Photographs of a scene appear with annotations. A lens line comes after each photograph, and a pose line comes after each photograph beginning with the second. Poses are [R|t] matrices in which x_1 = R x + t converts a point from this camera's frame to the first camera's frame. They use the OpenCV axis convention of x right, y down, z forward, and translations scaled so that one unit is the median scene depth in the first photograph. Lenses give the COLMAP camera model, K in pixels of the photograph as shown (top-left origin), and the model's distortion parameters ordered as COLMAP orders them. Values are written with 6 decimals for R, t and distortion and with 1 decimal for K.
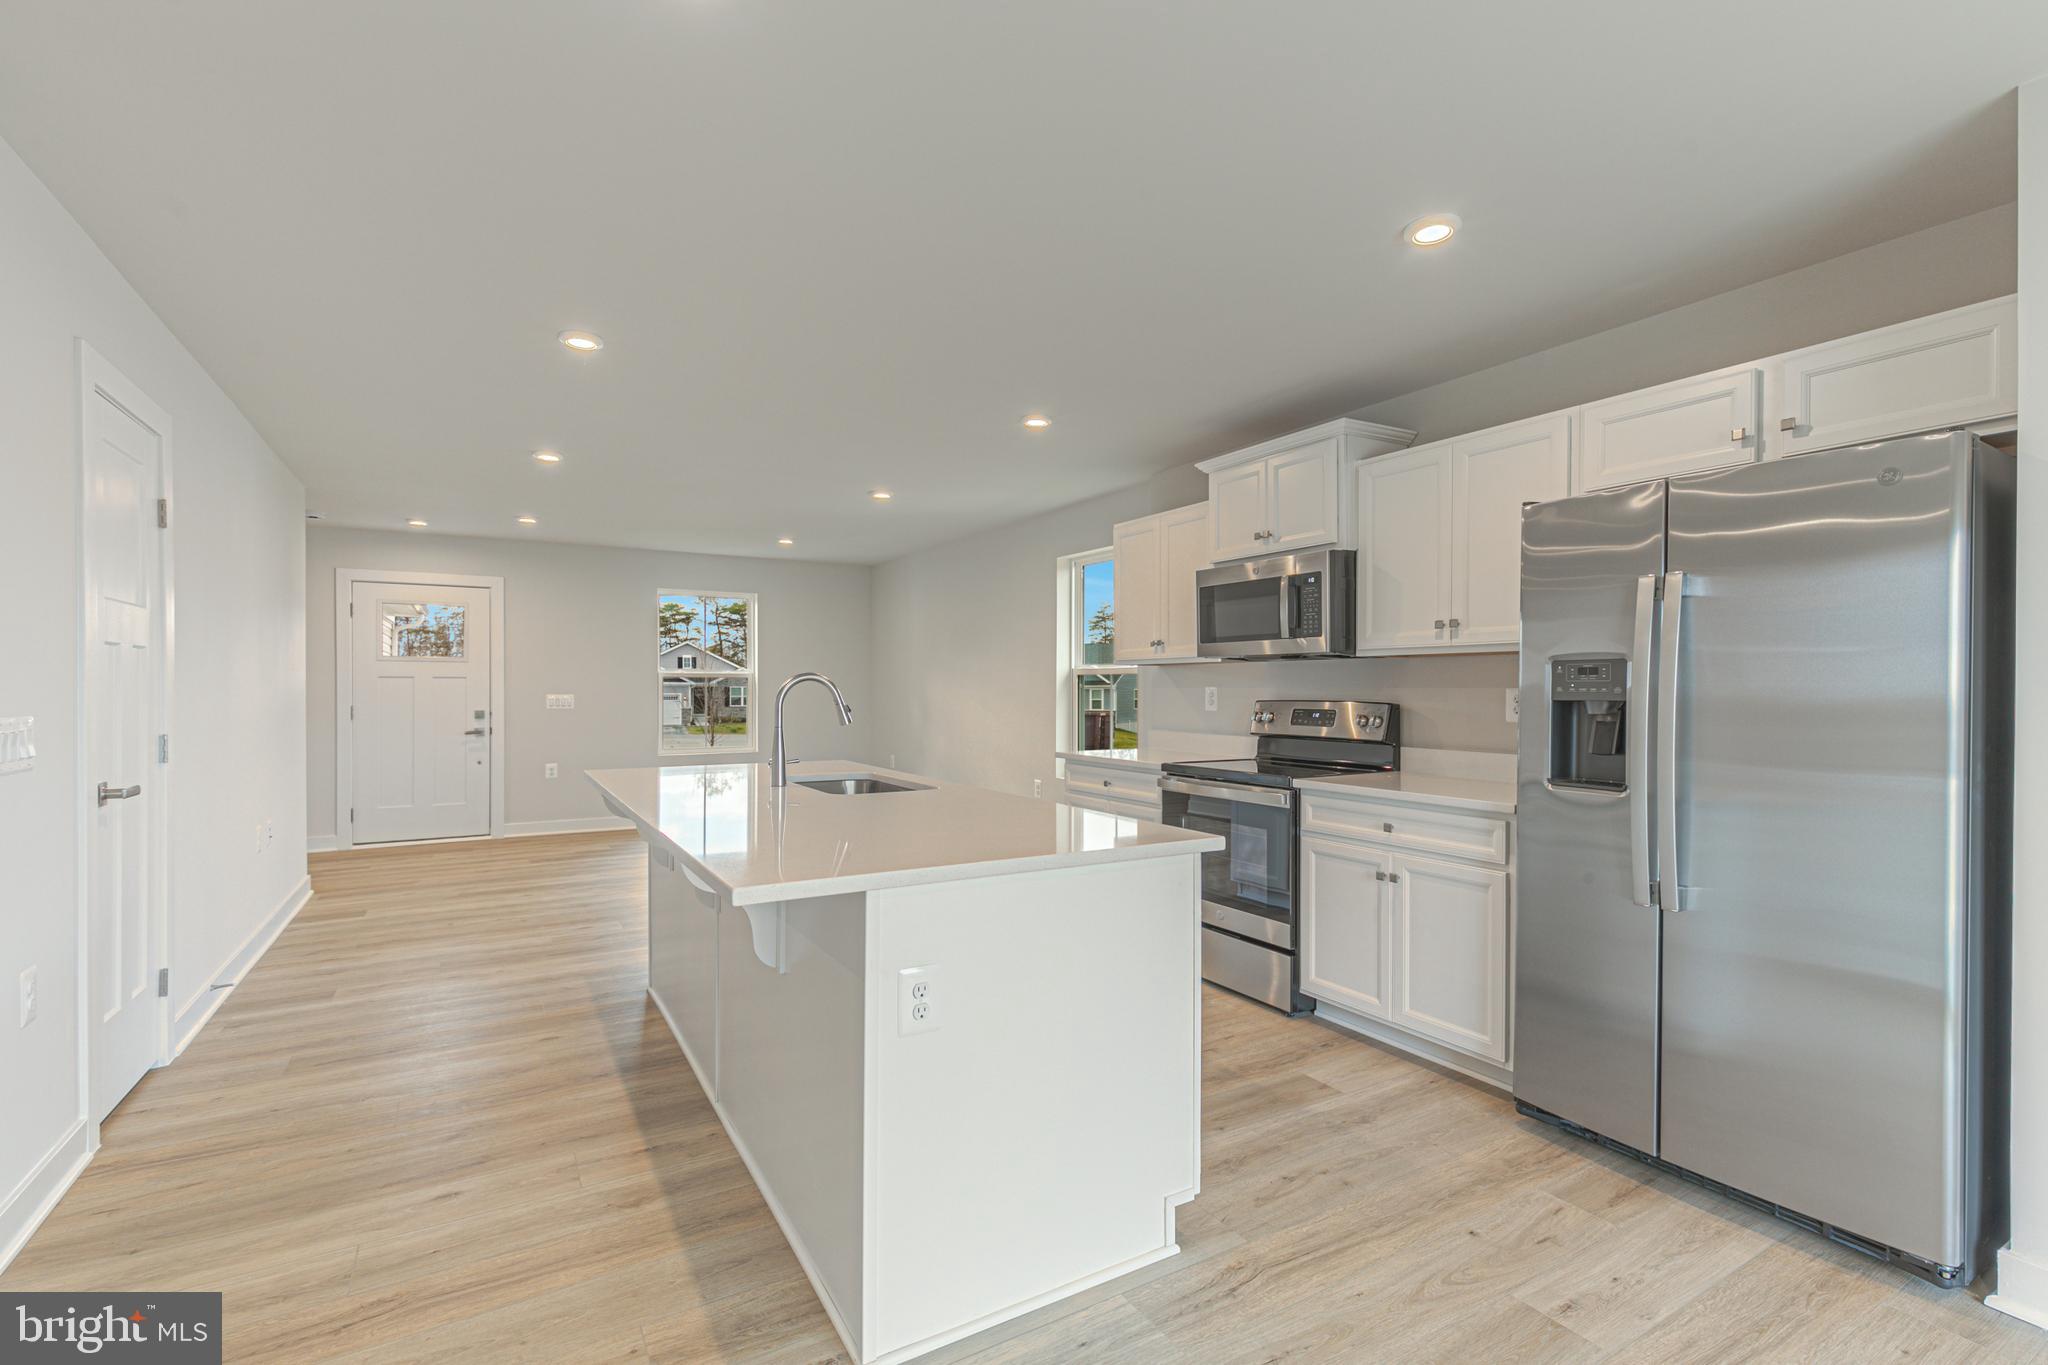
lens RADIAL K [[914.6, 0, 1023.8], [0, 914.6, 692.4], [0, 0, 1]] dist [0.010163, -0.002507]
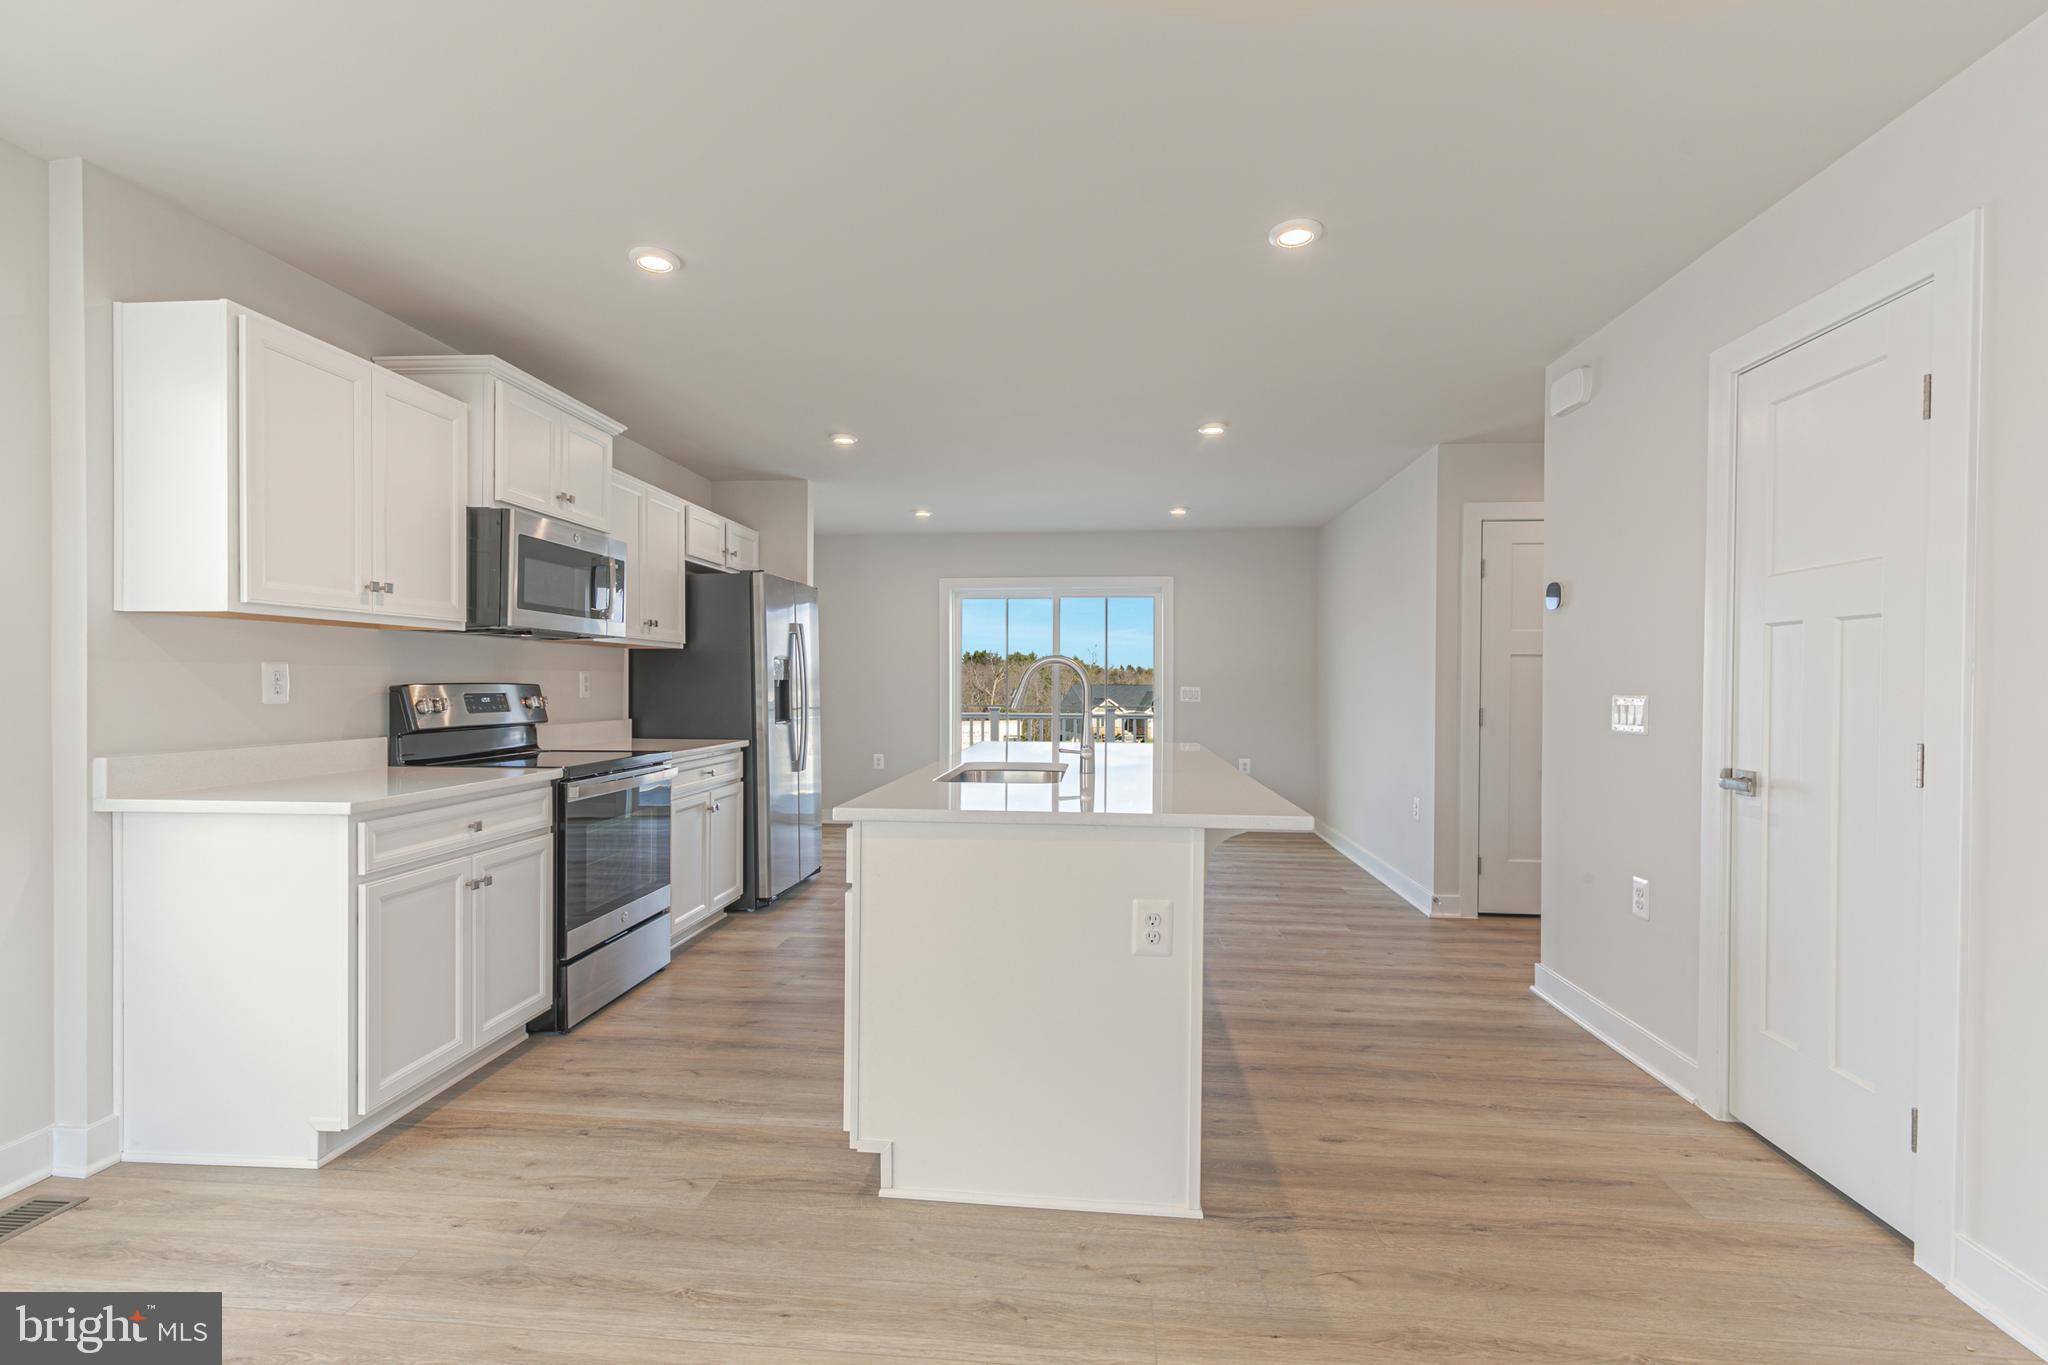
lens RADIAL K [[914.6, 0, 1016.8], [0, 914.6, 691.8], [0, 0, 1]] dist [0.010163, -0.002507]
pose [[-0.807357, -0.011437, 0.589952, -0.741210], [-0.004186, 0.999898, 0.013657, 0.003894], [-0.590048, 0.008556, -0.807323, 1.741573]]
